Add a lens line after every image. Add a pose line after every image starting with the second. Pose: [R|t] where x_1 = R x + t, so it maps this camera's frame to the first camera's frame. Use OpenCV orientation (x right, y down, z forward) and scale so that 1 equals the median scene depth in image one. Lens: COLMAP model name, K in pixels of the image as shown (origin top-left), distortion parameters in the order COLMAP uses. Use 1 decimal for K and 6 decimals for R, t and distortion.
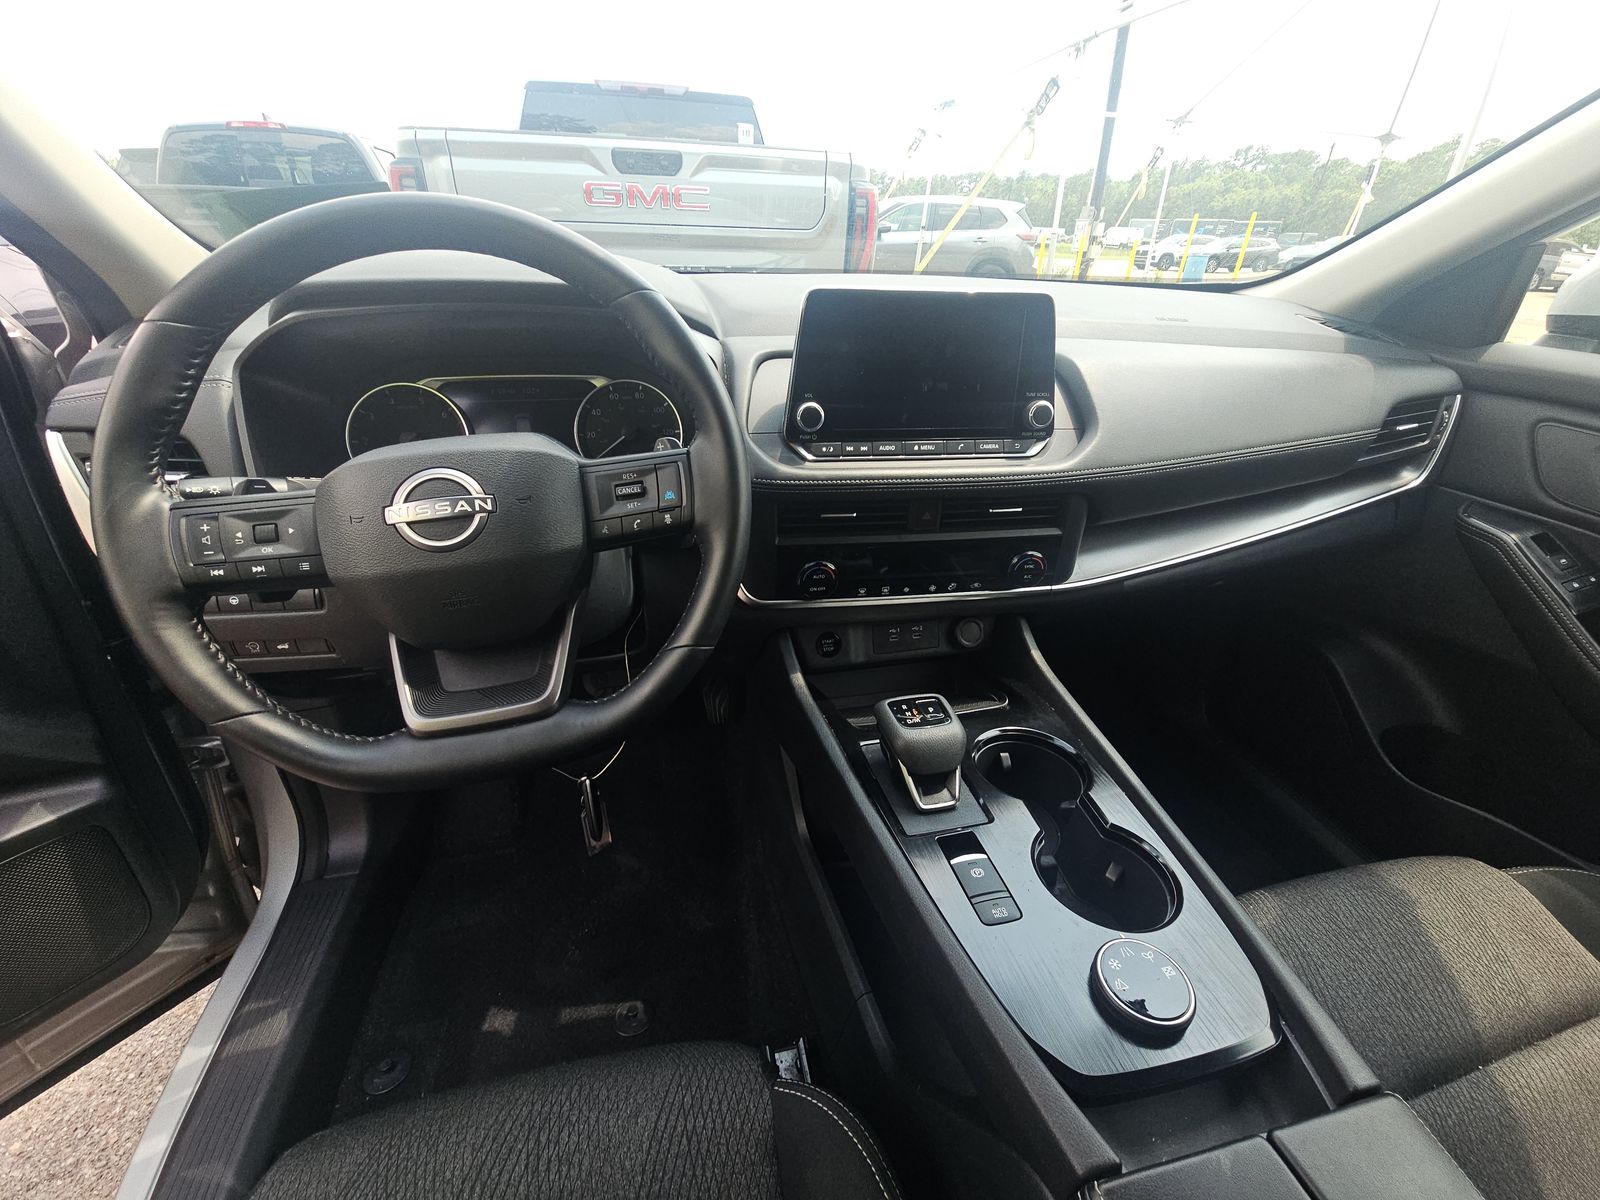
lens RADIAL K [[638.8, 0, 800.0], [0, 638.8, 600.0], [0, 0, 1]] dist [0.011472, -0.013966]
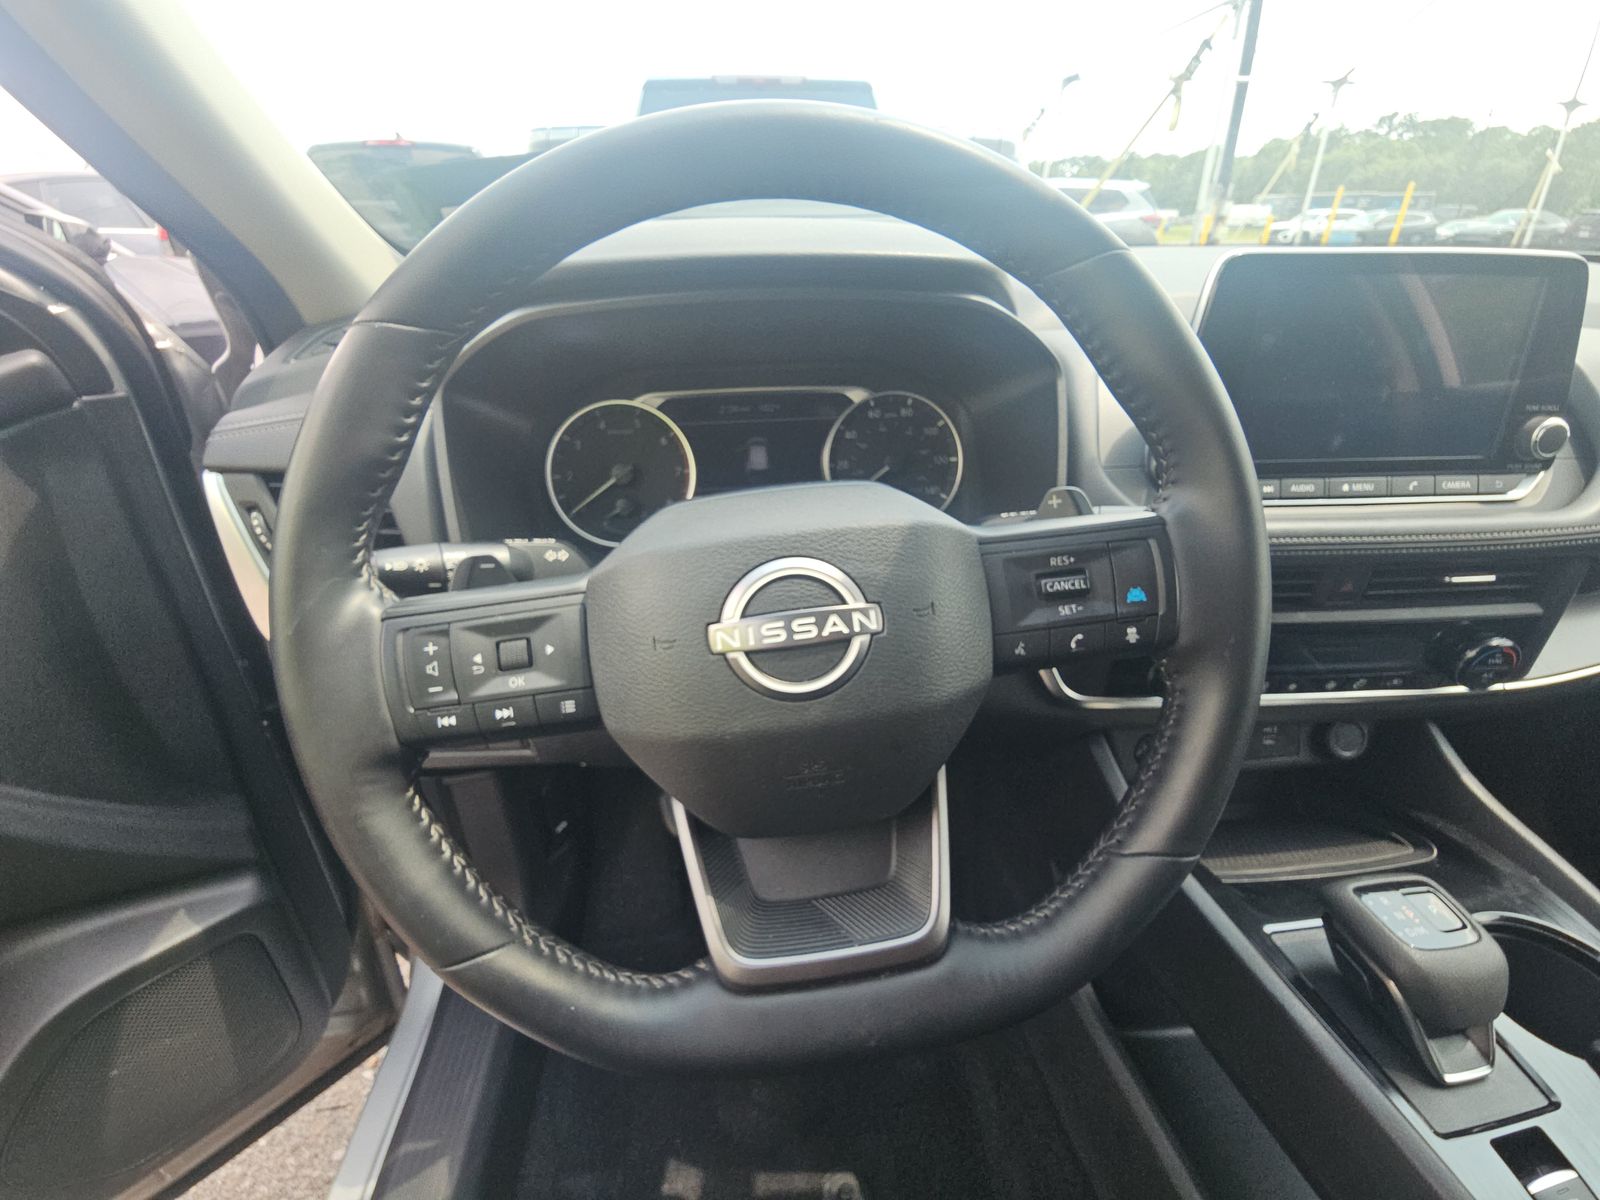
lens RADIAL K [[649.8, 0, 795.7], [0, 649.8, 595.7], [0, 0, 1]] dist [0.002086, -0.011164]
pose [[0.991794, 0.023318, -0.125700, -0.356461], [-0.024271, 0.999687, -0.006056, -0.123108], [0.125519, 0.009057, 0.992050, 0.293625]]
